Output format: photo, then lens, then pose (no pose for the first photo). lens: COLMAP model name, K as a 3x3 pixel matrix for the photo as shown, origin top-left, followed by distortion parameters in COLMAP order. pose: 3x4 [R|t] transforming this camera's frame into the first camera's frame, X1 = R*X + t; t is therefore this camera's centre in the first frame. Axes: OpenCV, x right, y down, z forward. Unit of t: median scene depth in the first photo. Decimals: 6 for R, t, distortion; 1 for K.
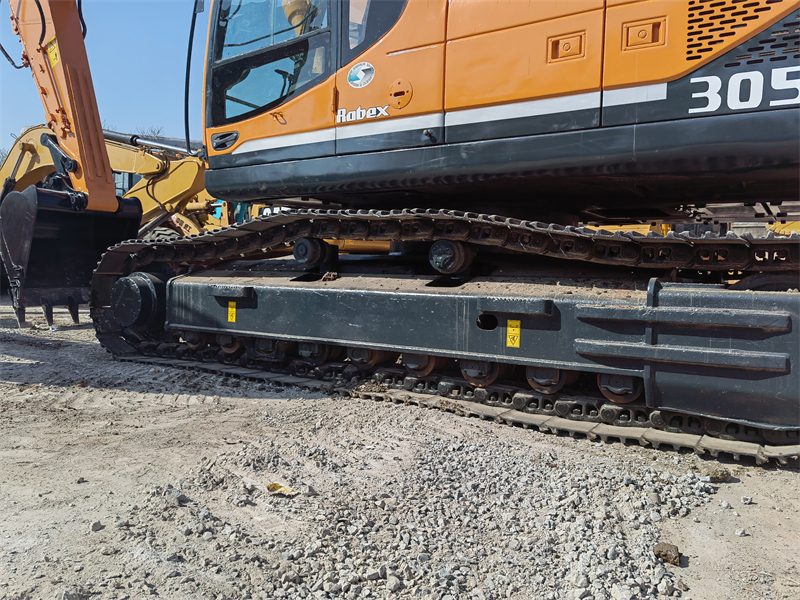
lens RADIAL K [[630.9, 0, 401.2], [0, 630.9, 300.3], [0, 0, 1]] dist [0.057066, -0.060319]
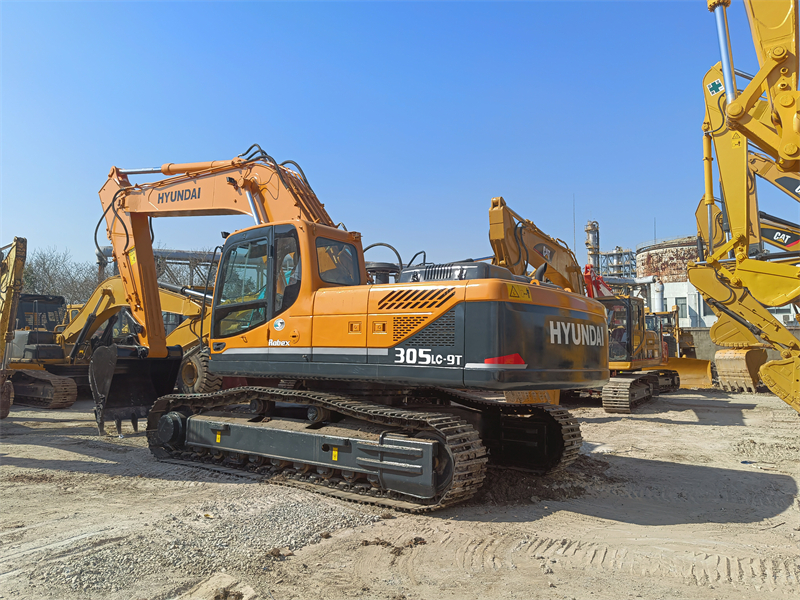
lens RADIAL K [[630.9, 0, 401.2], [0, 630.9, 300.3], [0, 0, 1]] dist [0.057066, -0.060319]
pose [[0.997386, -0.008574, -0.071746, 0.487039], [-0.001147, 0.990931, -0.134369, -0.153787], [0.072247, 0.134100, 0.988331, -1.042138]]
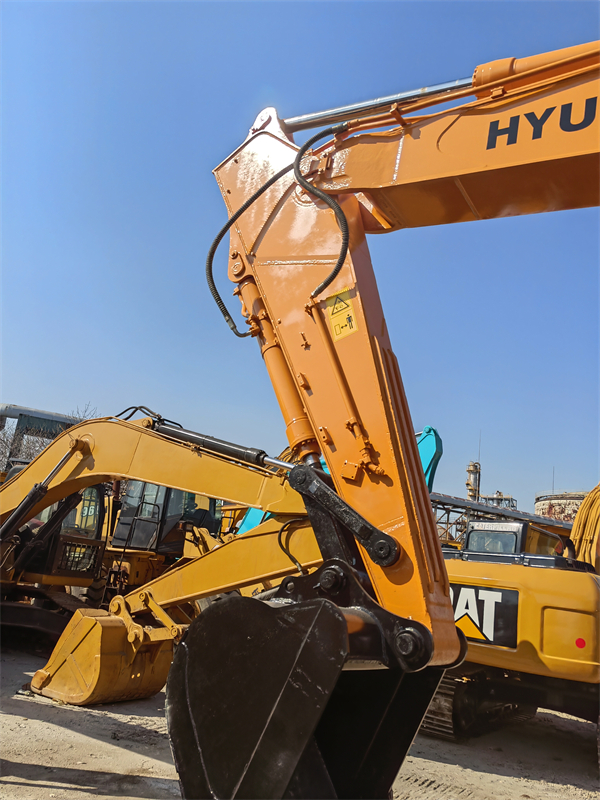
lens RADIAL K [[630.9, 0, 300.0], [0, 630.9, 400.0], [0, 0, 1]] dist [0.057066, -0.060319]
pose [[0.992967, 0.113258, -0.034489, -1.197630], [-0.118339, 0.940636, -0.318120, -0.342621], [-0.003588, 0.319964, 0.947423, 1.175384]]
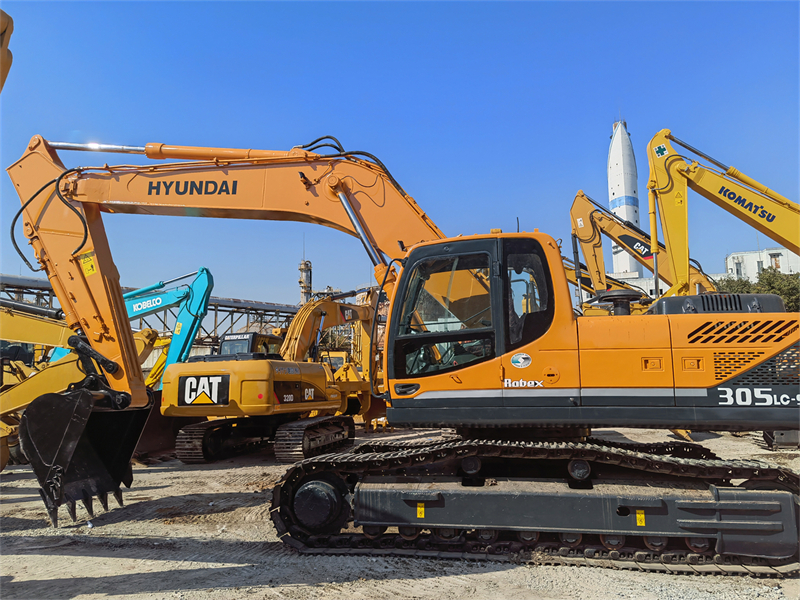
lens RADIAL K [[628.4, 0, 402.1], [0, 628.4, 302.9], [0, 0, 1]] dist [0.059994, -0.060902]
pose [[0.924104, 0.028063, 0.381110, -0.995921], [0.042869, 0.983392, -0.176359, -0.222999], [-0.379729, 0.179312, 0.907553, -0.426667]]
